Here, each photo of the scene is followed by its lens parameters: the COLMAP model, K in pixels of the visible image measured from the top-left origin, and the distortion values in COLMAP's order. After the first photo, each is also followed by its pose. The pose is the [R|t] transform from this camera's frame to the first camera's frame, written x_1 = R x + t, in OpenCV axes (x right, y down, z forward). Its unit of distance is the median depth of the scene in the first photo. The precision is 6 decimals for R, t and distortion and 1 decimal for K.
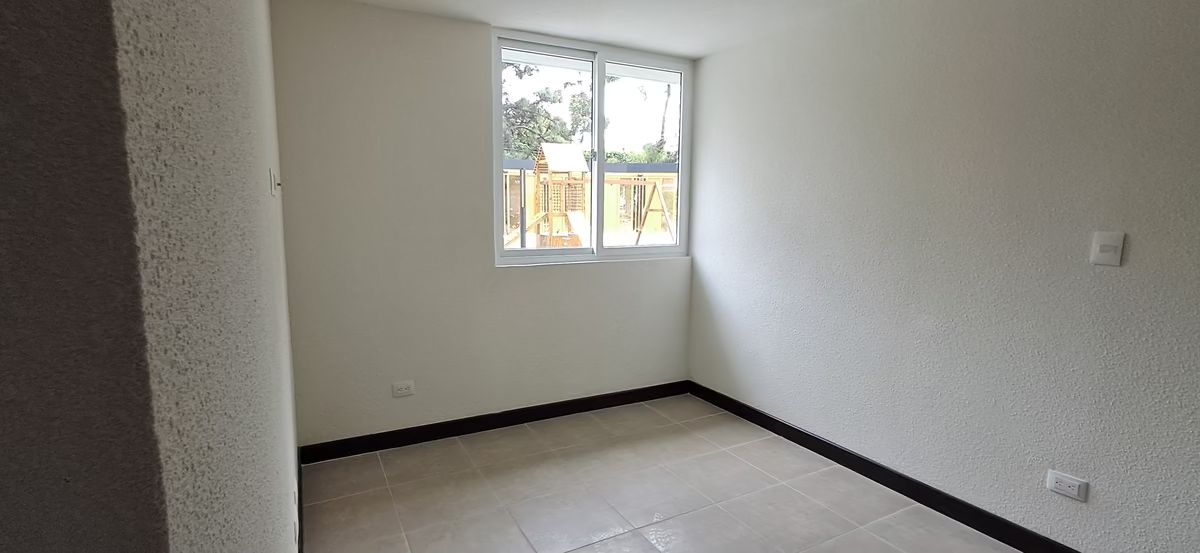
lens RADIAL K [[551.5, 0, 597.5], [0, 551.5, 280.3], [0, 0, 1]] dist [-0.001598, 0.008560]
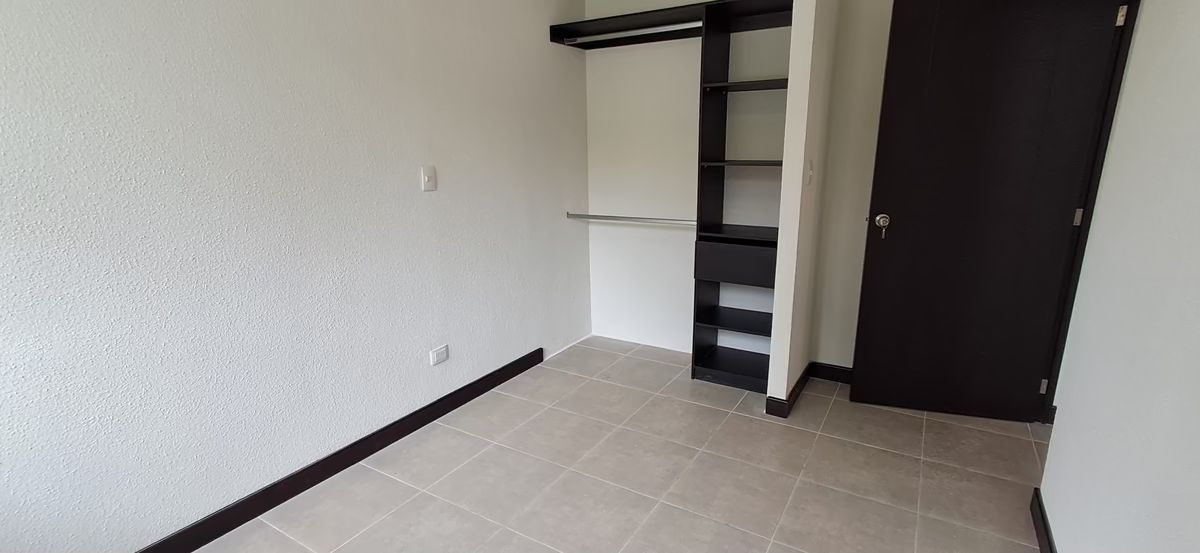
lens RADIAL K [[551.5, 0, 597.5], [0, 551.5, 280.3], [0, 0, 1]] dist [-0.001598, 0.008560]
pose [[-0.496896, -0.217649, 0.840073, -0.458860], [0.116308, 0.942602, 0.313007, -0.187087], [-0.859981, 0.253239, -0.443061, 1.227866]]
